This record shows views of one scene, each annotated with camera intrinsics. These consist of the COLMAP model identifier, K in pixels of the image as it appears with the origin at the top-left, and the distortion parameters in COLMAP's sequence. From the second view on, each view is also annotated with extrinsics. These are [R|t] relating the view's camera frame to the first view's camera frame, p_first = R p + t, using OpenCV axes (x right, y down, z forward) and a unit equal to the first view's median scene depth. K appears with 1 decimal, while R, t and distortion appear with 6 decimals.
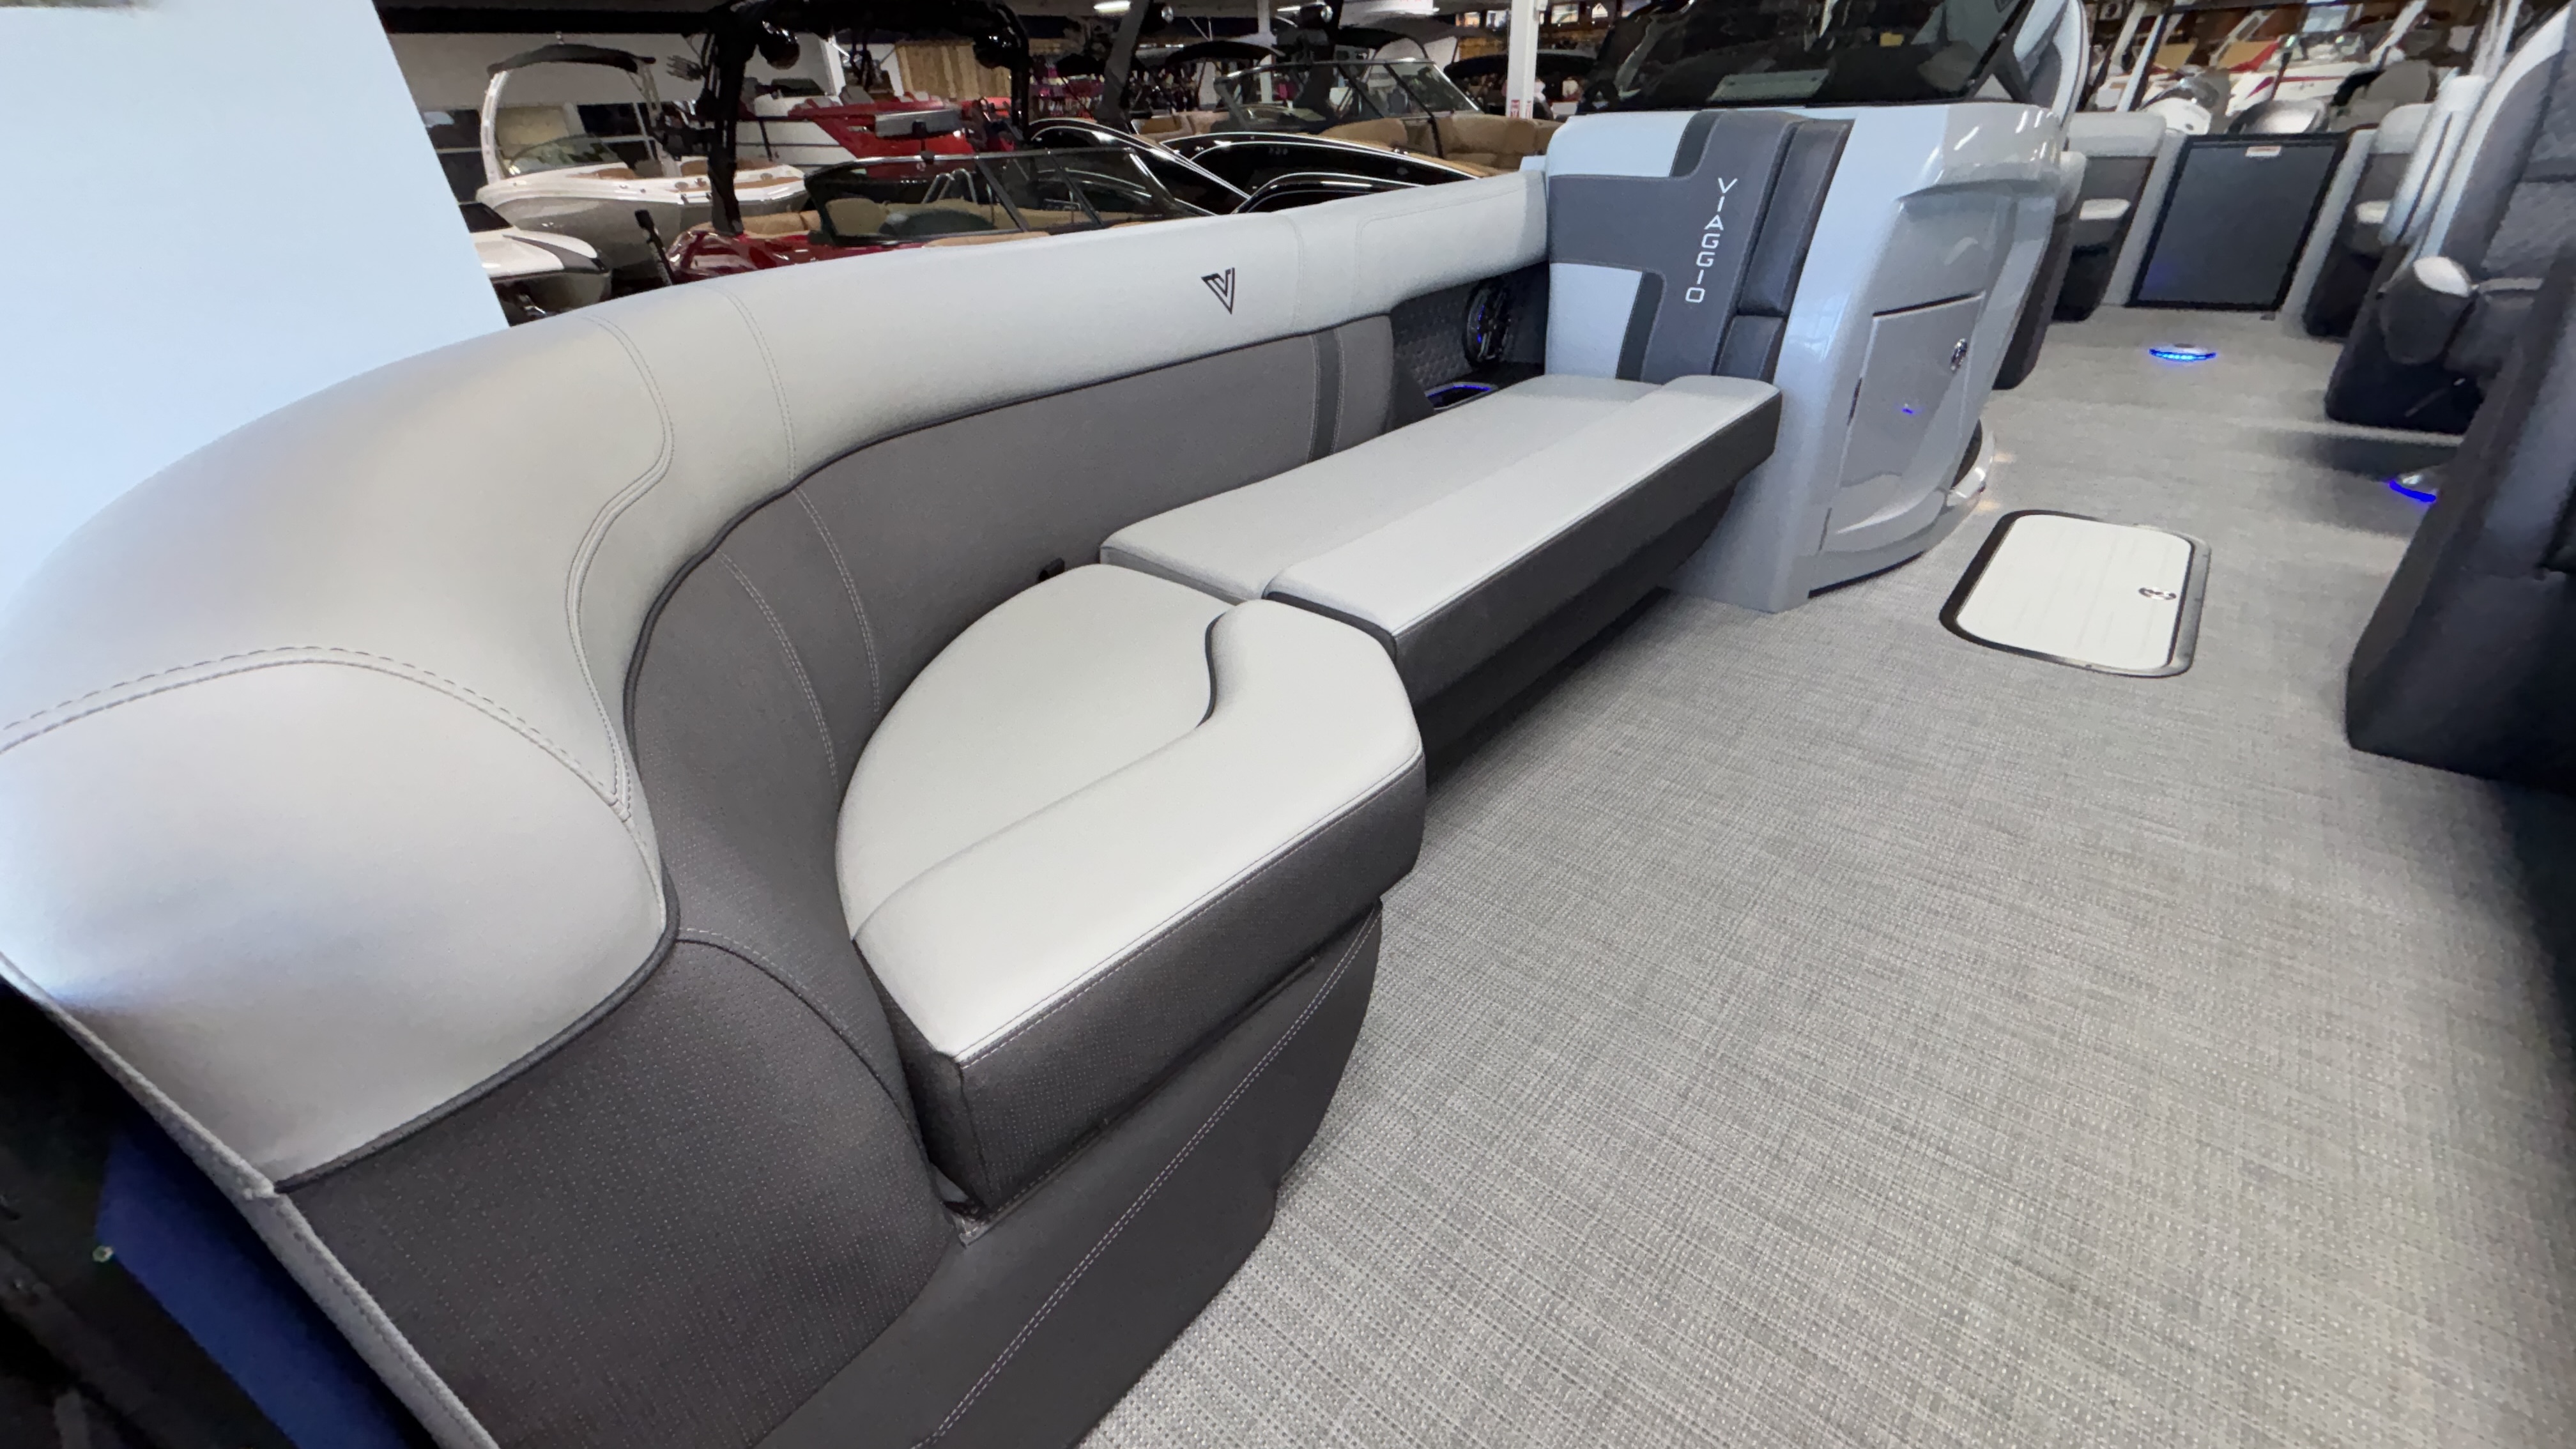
lens RADIAL K [[1039.9, 0, 1283.7], [0, 1039.9, 725.1], [0, 0, 1]] dist [-0.001093, 0.000856]
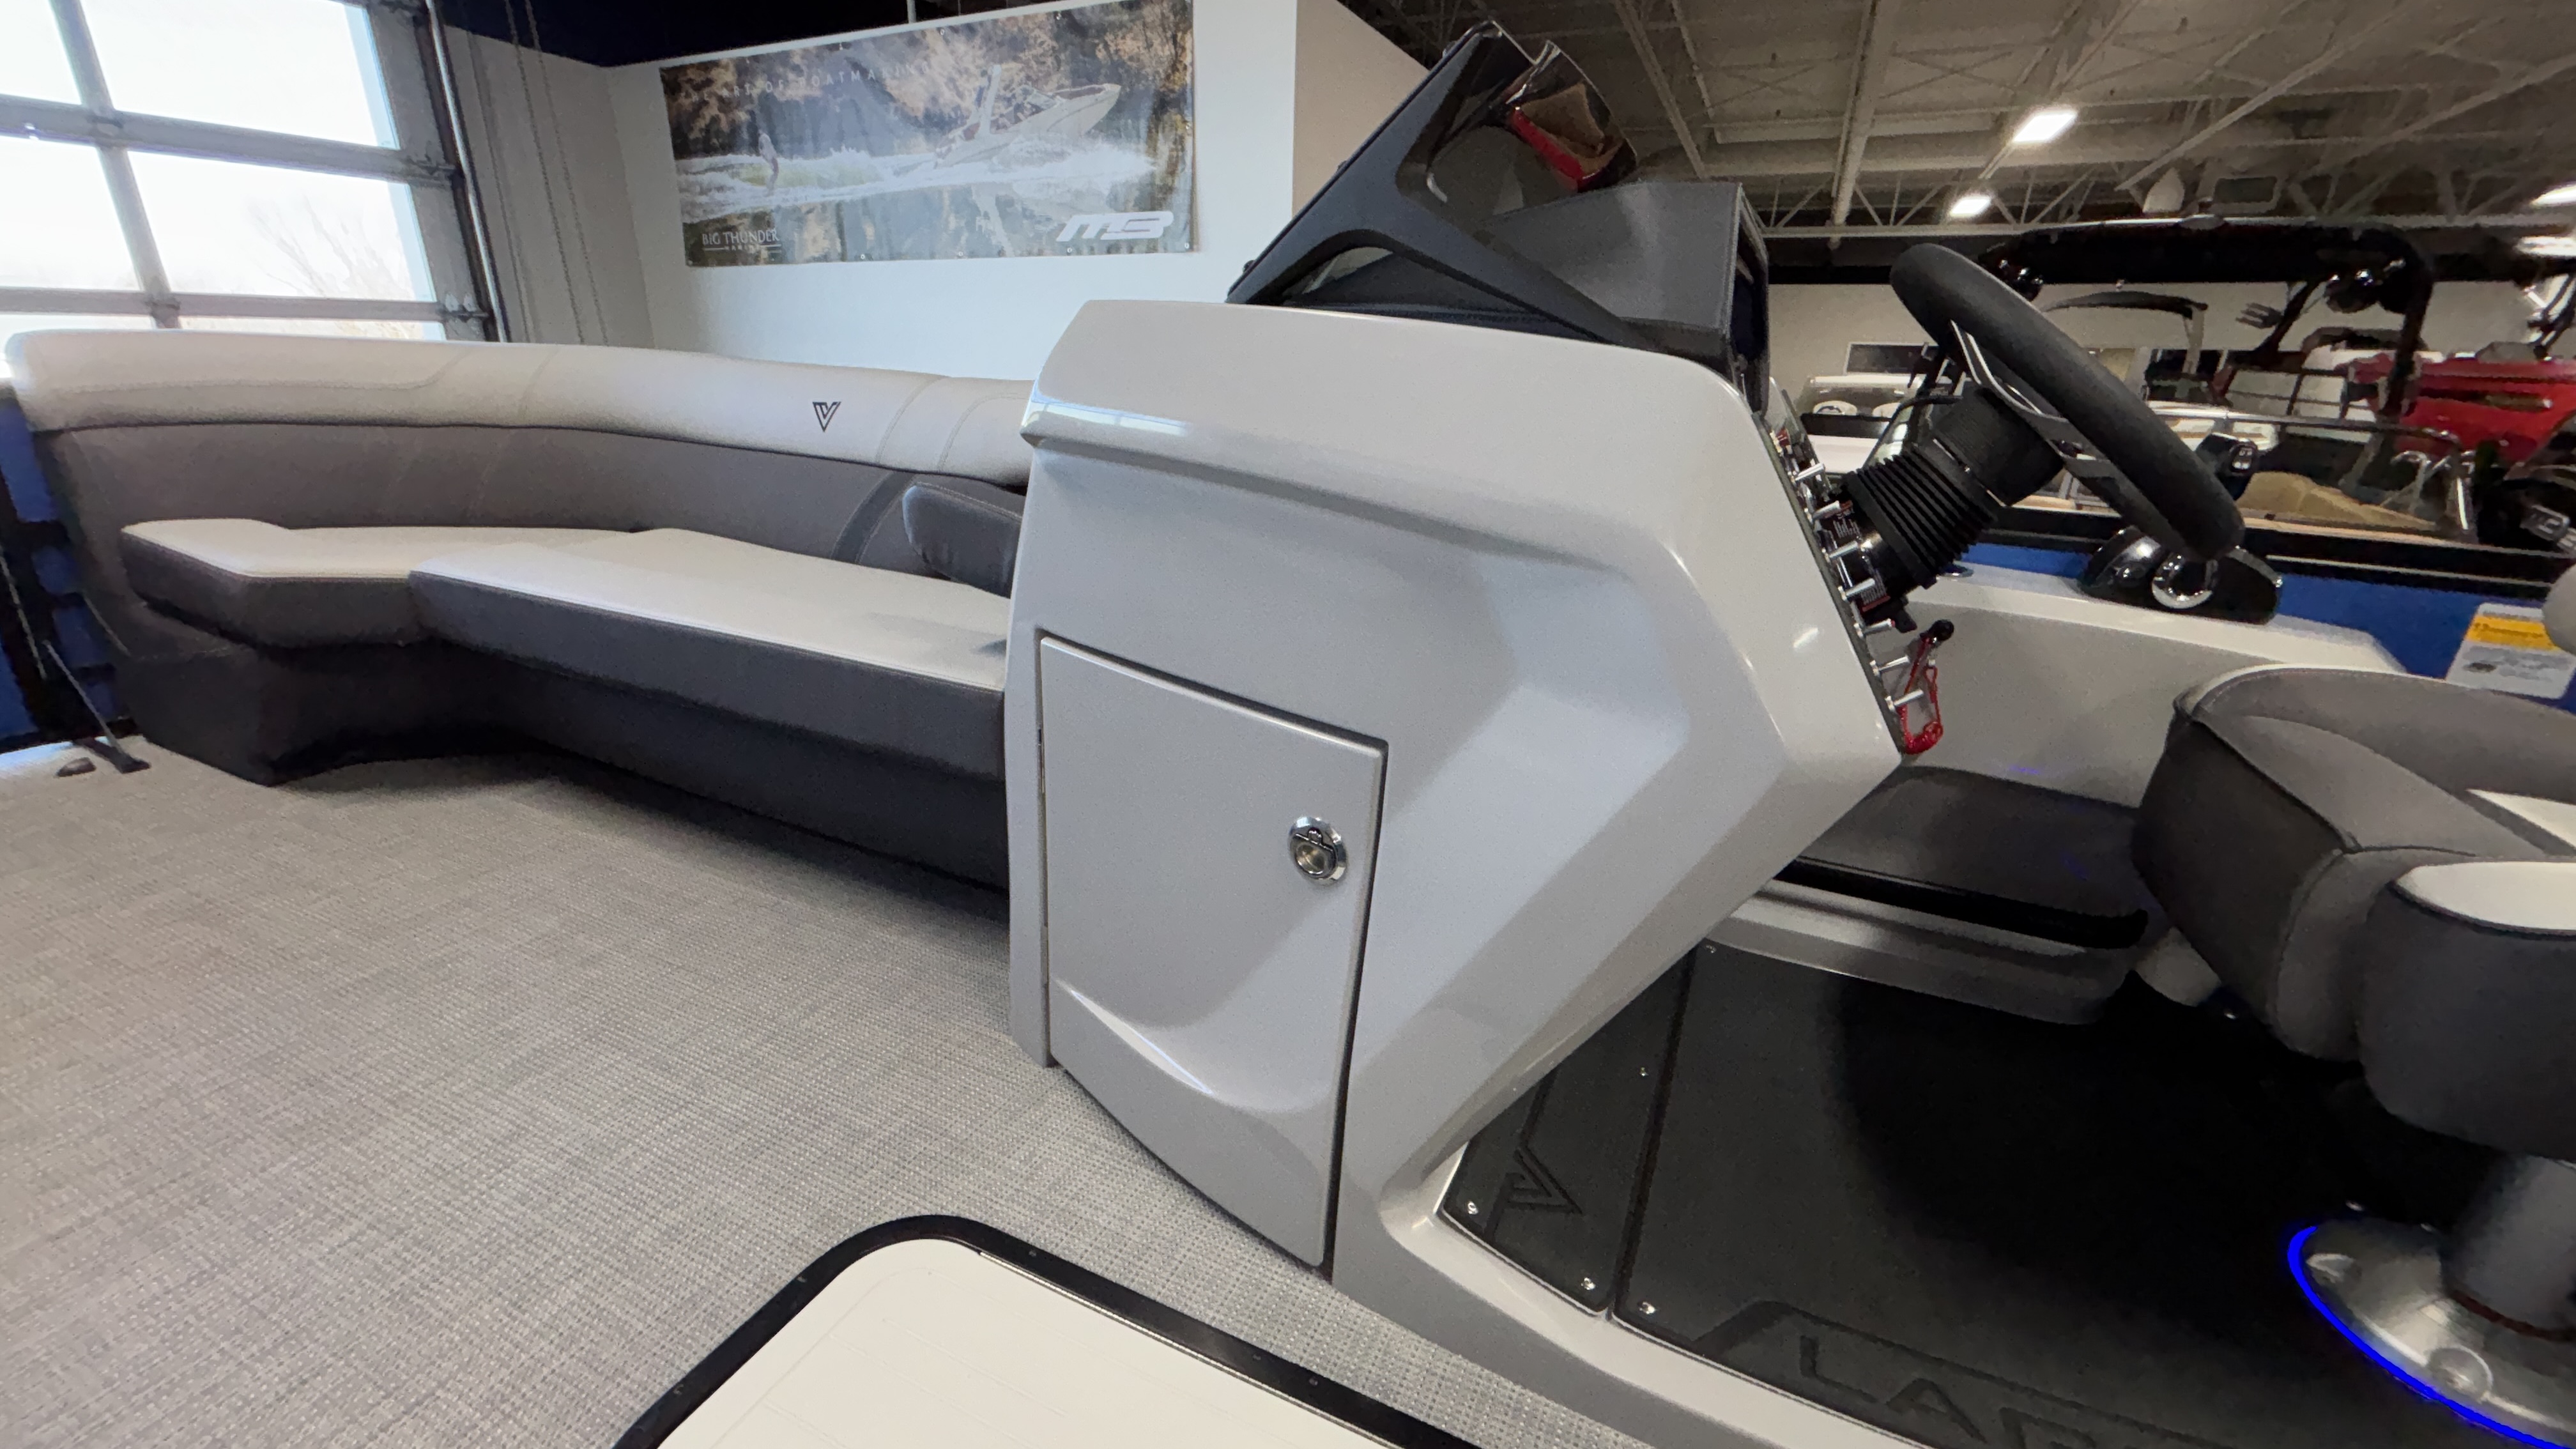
lens RADIAL K [[1034.5, 0, 1284.5], [0, 1034.5, 728.0], [0, 0, 1]] dist [-0.000312, 0.000260]
pose [[0.248989, 0.376230, -0.892444, 1.182304], [-0.534433, 0.821845, 0.197363, -0.557471], [0.807704, 0.427810, 0.405700, 0.932757]]
